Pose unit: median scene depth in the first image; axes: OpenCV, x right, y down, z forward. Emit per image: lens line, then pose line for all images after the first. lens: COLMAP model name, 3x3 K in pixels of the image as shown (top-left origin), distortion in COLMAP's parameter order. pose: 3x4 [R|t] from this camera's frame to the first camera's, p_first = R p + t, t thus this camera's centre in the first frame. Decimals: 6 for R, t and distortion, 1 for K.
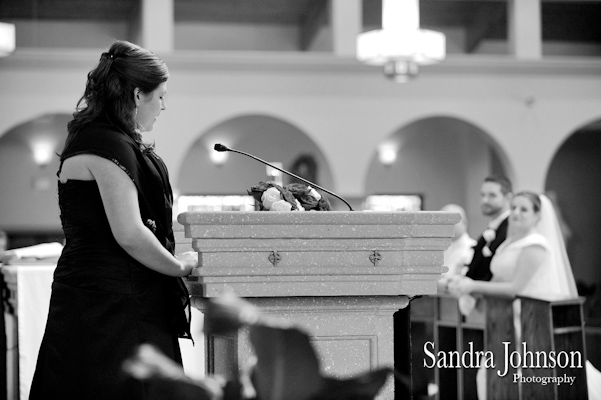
lens RADIAL K [[1883.1, 0, 300.5], [0, 1883.1, 200.0], [0, 0, 1]] dist [0.196001, 1.579283]
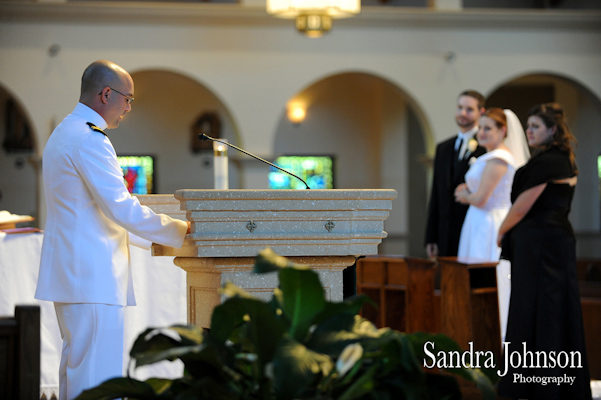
lens RADIAL K [[2215.0, 0, 300.6], [0, 2215.0, 215.8], [0, 0, 1]] dist [1.866904, 0.089263]
pose [[0.998433, 0.000348, 0.055951, -0.062979], [-0.001922, 0.999604, 0.028089, -0.018027], [-0.055919, -0.028153, 0.998038, -0.486731]]
